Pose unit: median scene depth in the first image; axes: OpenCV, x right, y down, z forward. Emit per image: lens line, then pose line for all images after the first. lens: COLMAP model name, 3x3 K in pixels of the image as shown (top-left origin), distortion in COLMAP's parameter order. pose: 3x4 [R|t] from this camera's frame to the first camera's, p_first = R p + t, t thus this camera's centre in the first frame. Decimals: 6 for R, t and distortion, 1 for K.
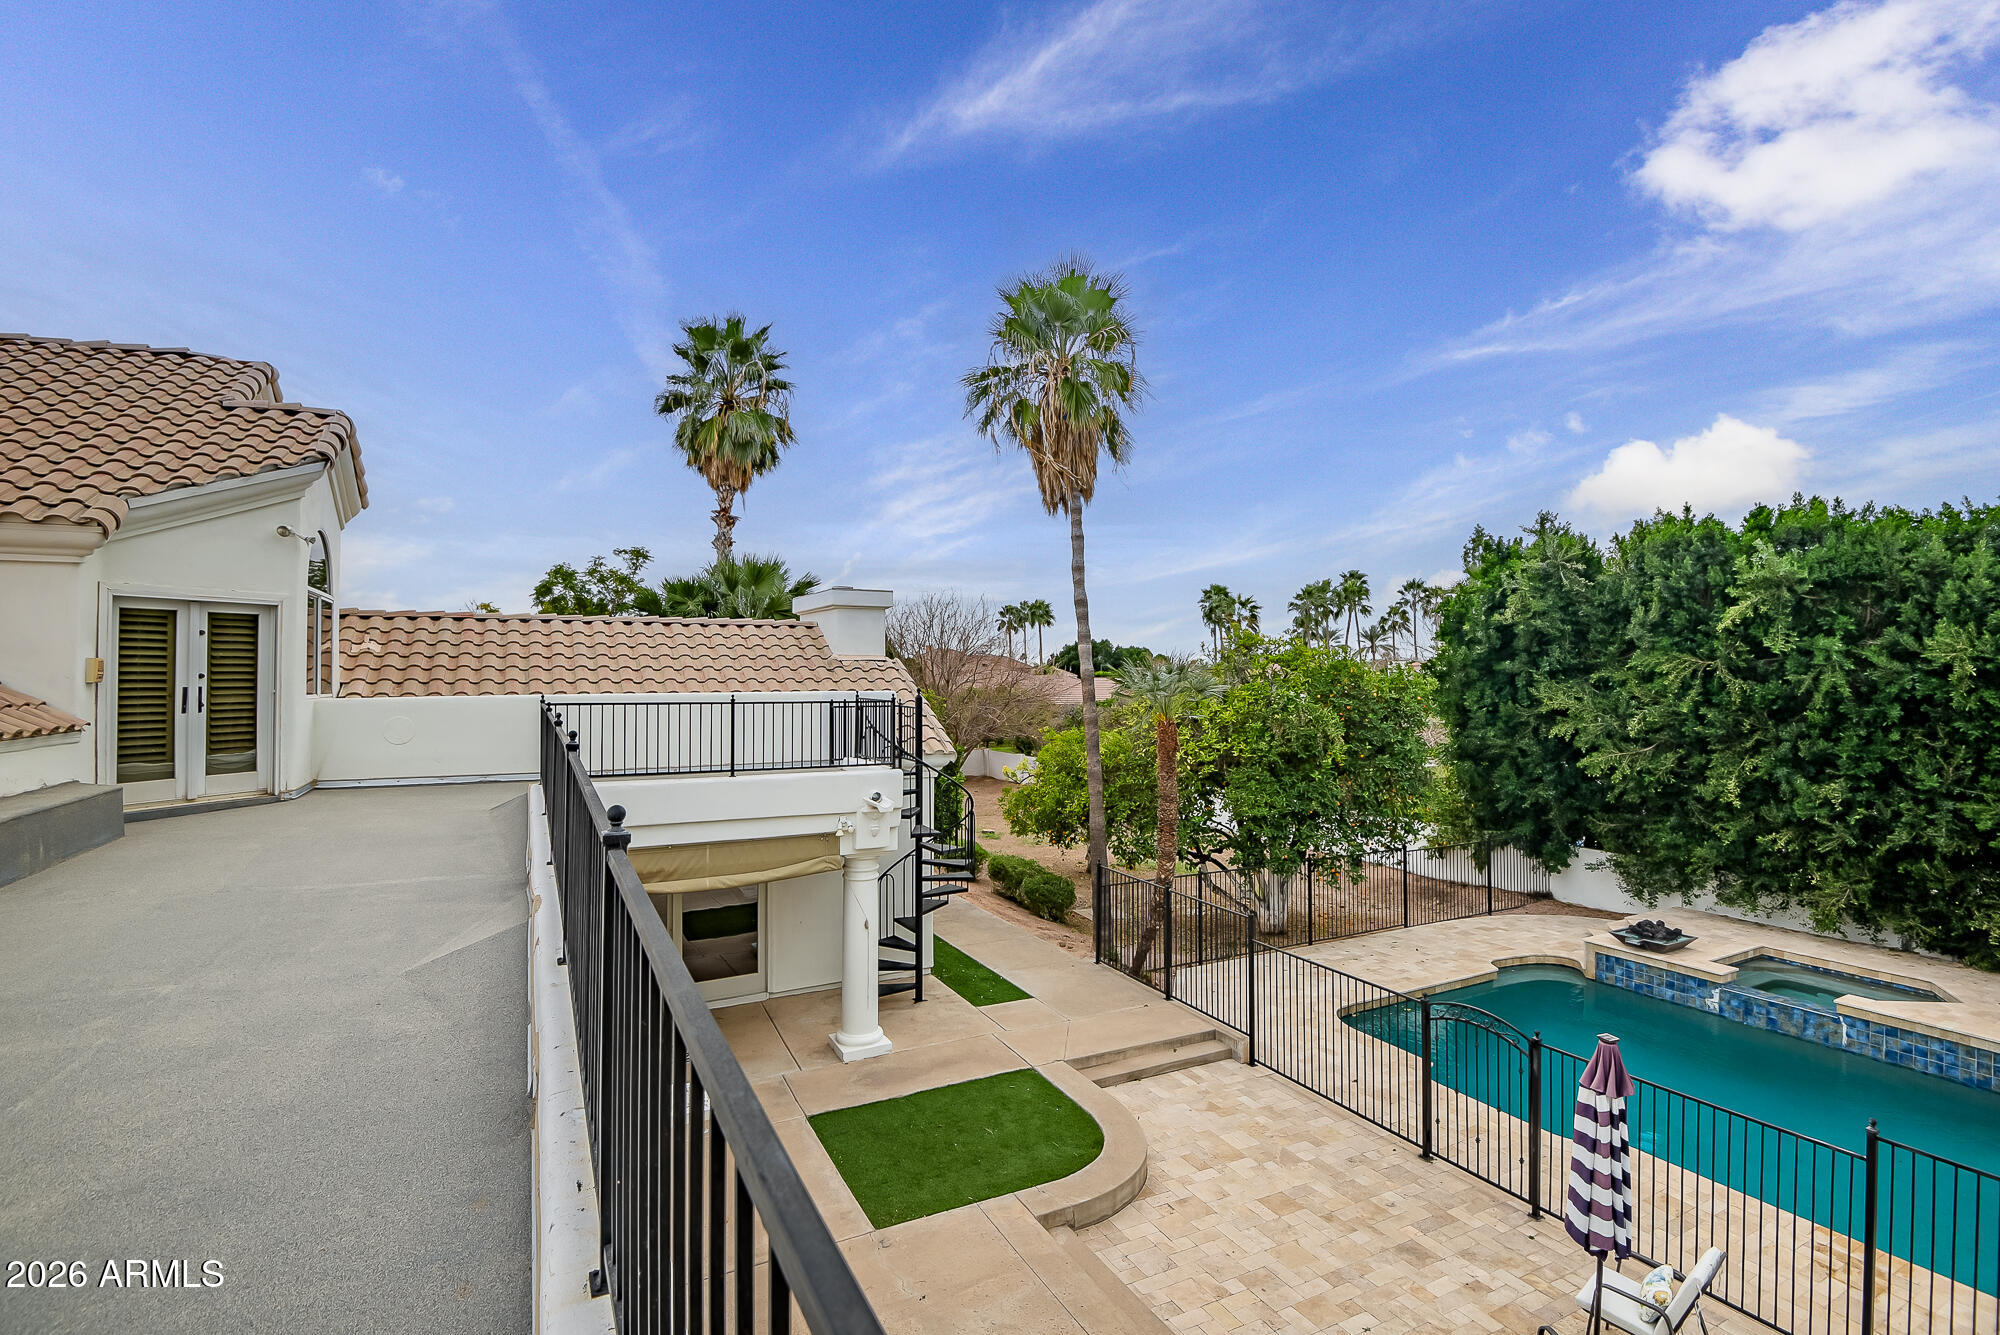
lens RADIAL K [[926.3, 0, 1005.5], [0, 926.3, 658.8], [0, 0, 1]] dist [-0.008410, -0.015866]
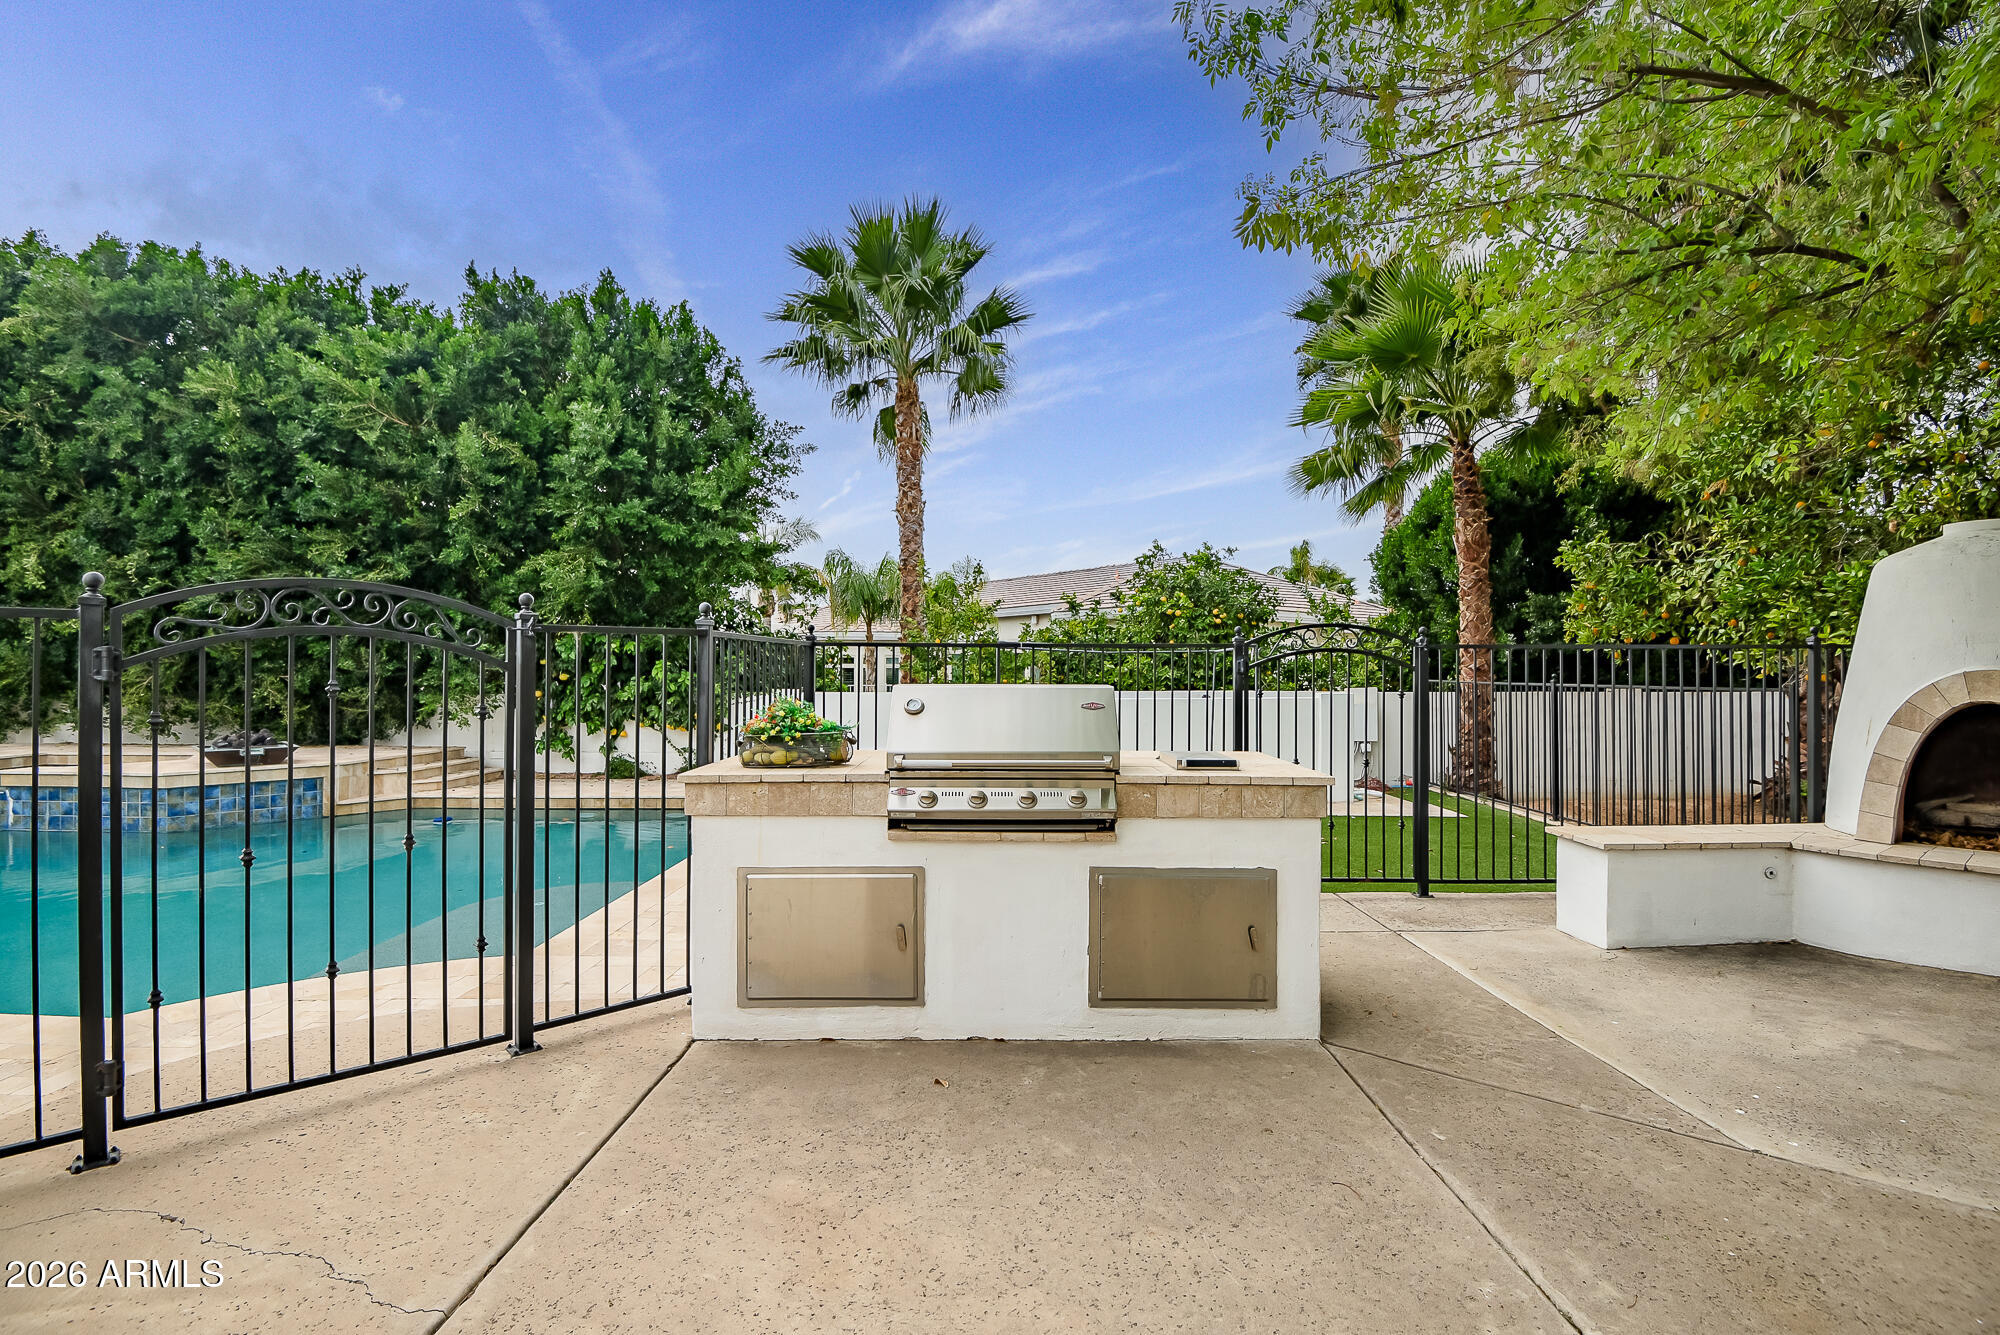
lens RADIAL K [[926.3, 0, 1005.5], [0, 926.3, 658.8], [0, 0, 1]] dist [-0.008410, -0.015866]
pose [[0.449095, 0.007006, 0.893457, 0.511339], [-0.015419, 0.999881, -0.000090, 0.221578], [-0.893351, -0.013736, 0.449149, -0.119403]]
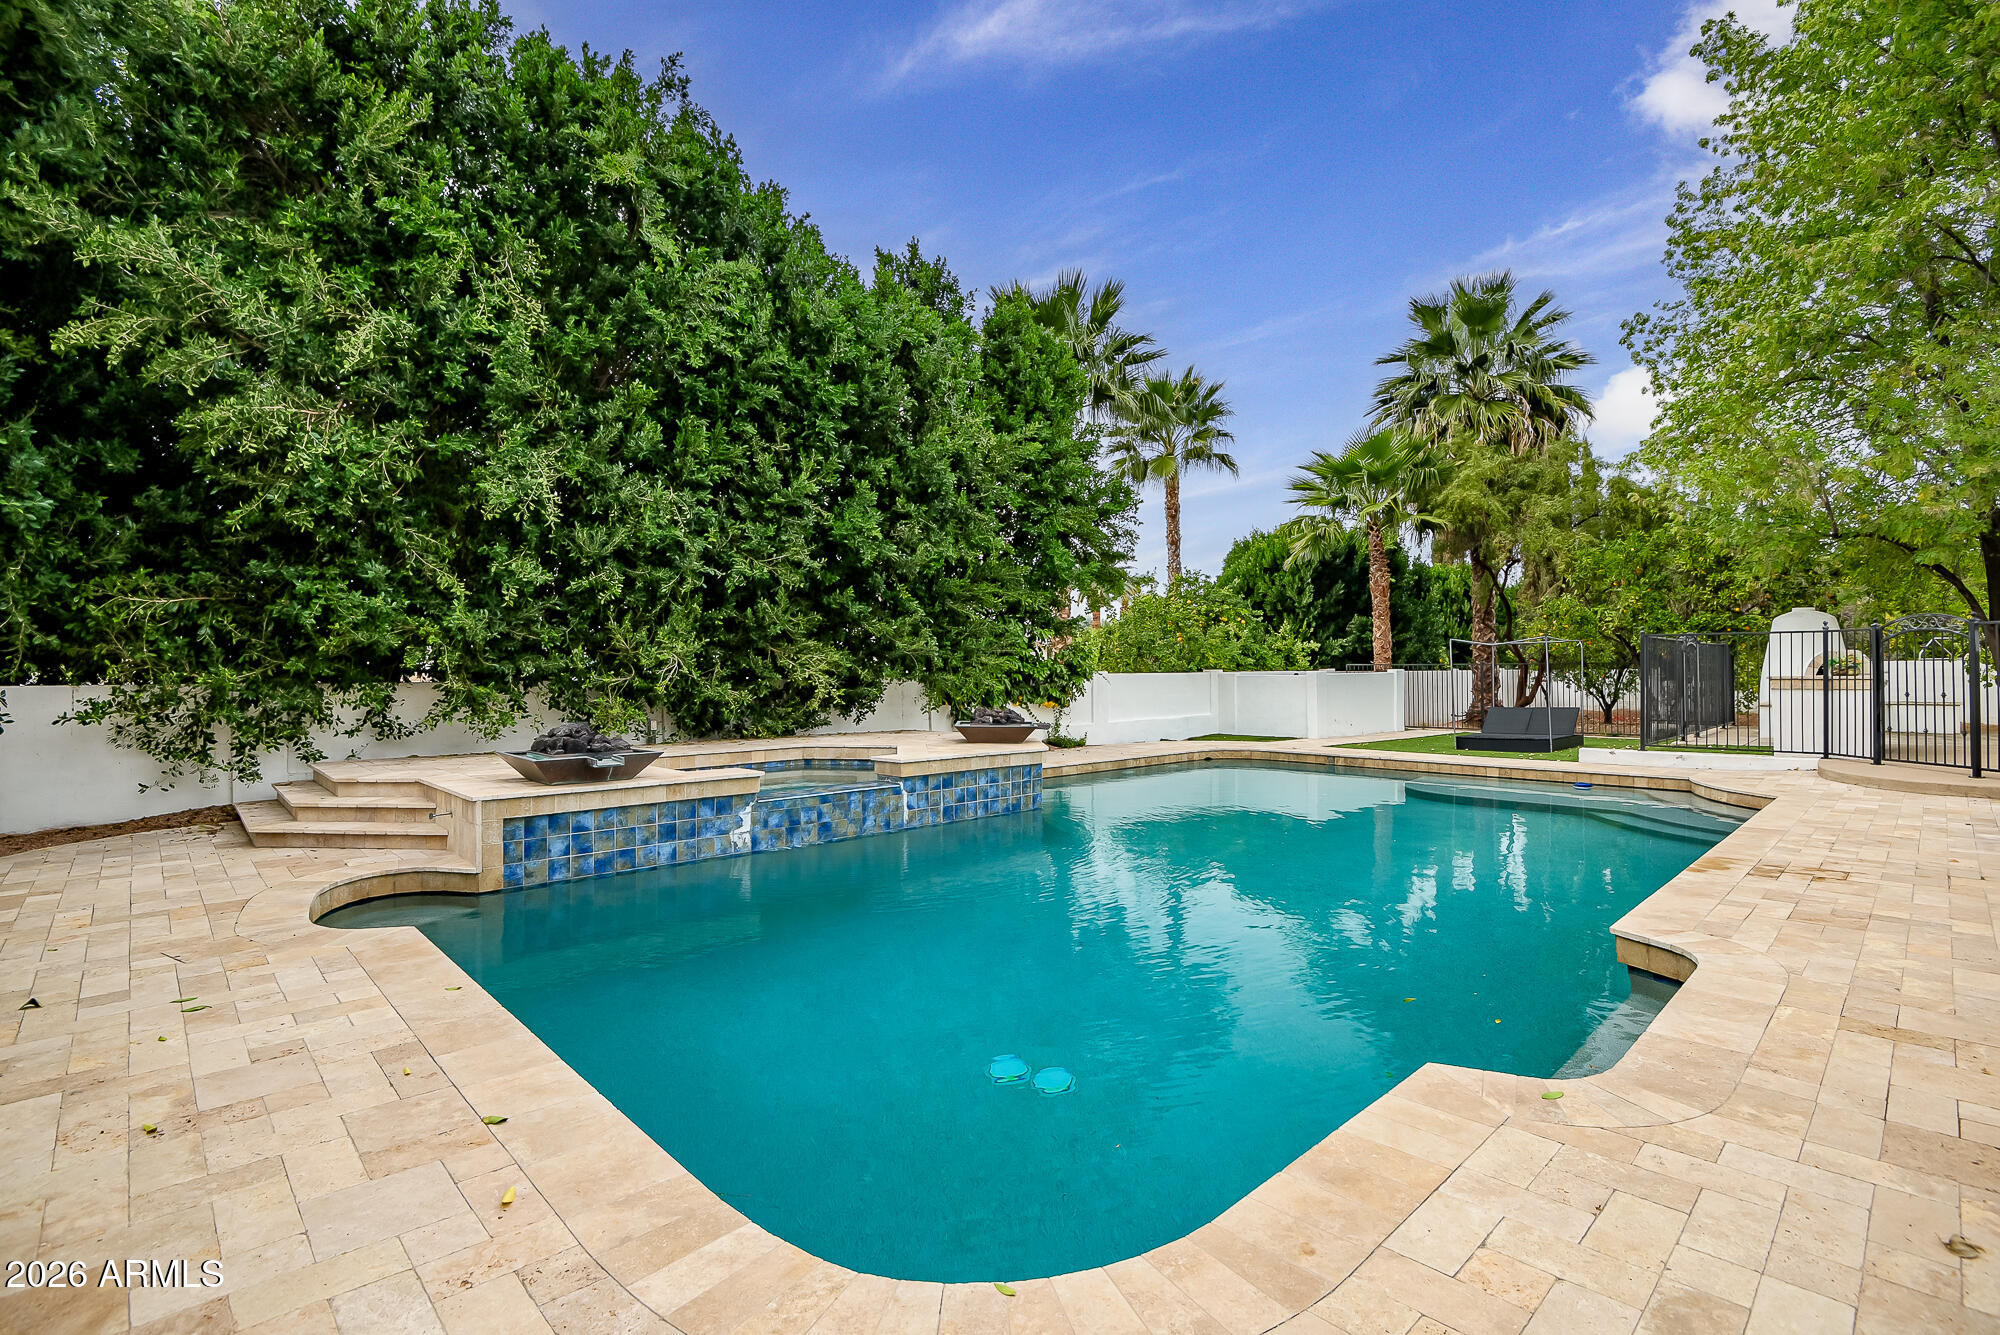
lens RADIAL K [[926.3, 0, 1005.5], [0, 926.3, 658.8], [0, 0, 1]] dist [-0.008410, -0.015866]
pose [[-0.288896, 0.011250, 0.957294, 0.195393], [-0.011845, 0.999812, -0.015324, 0.263382], [-0.957287, -0.015766, -0.288708, 0.949919]]
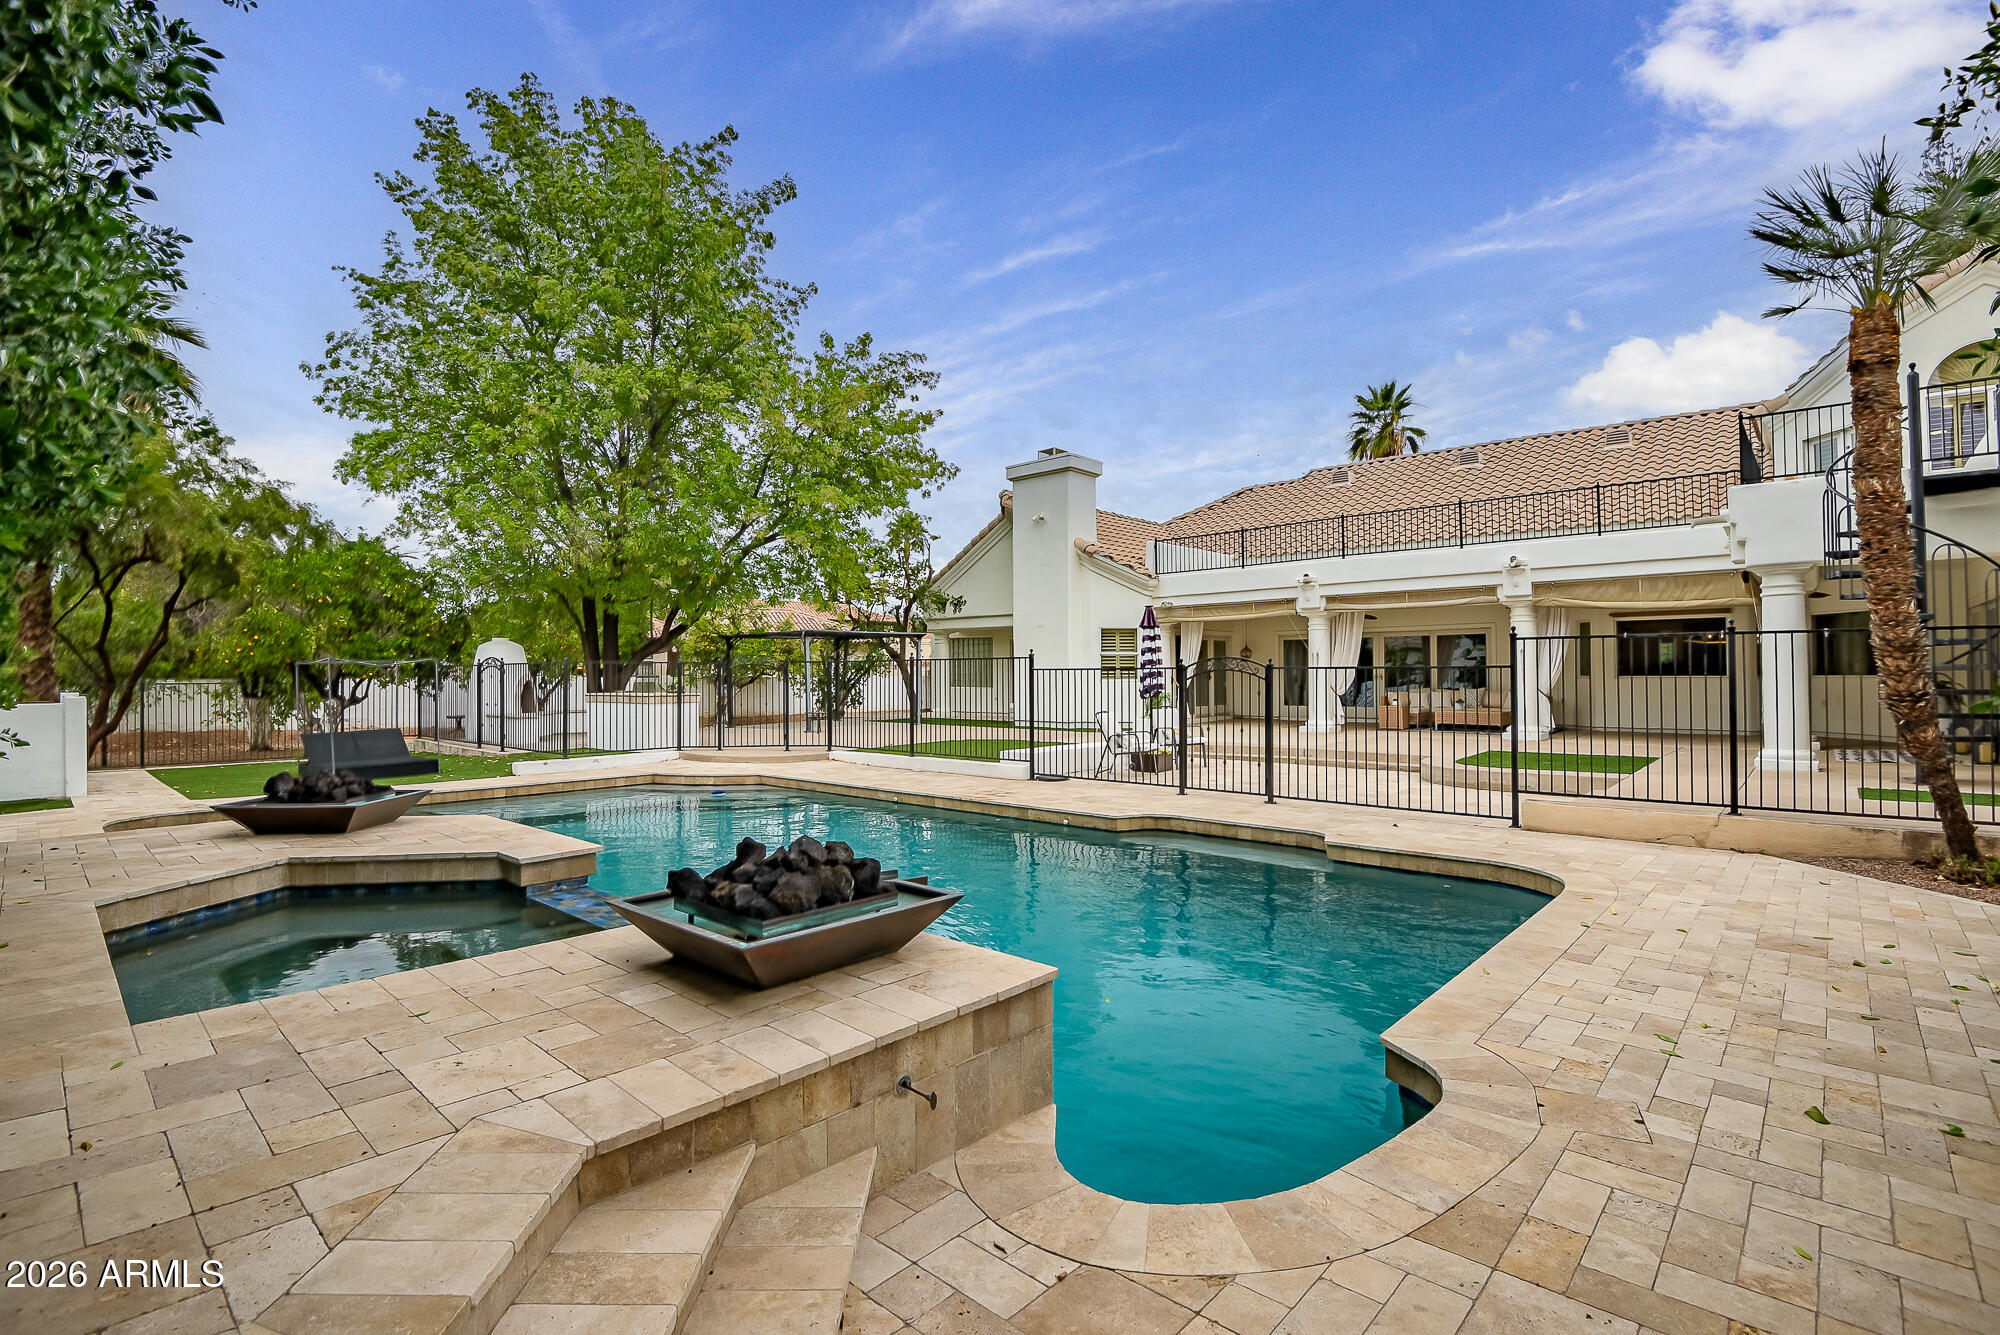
lens RADIAL K [[926.3, 0, 1005.5], [0, 926.3, 658.8], [0, 0, 1]] dist [-0.008410, -0.015866]
pose [[-0.934518, -0.001912, -0.355911, 0.757018], [0.009886, 0.999460, -0.031328, 0.255167], [0.355778, -0.032795, -0.933995, 1.263908]]
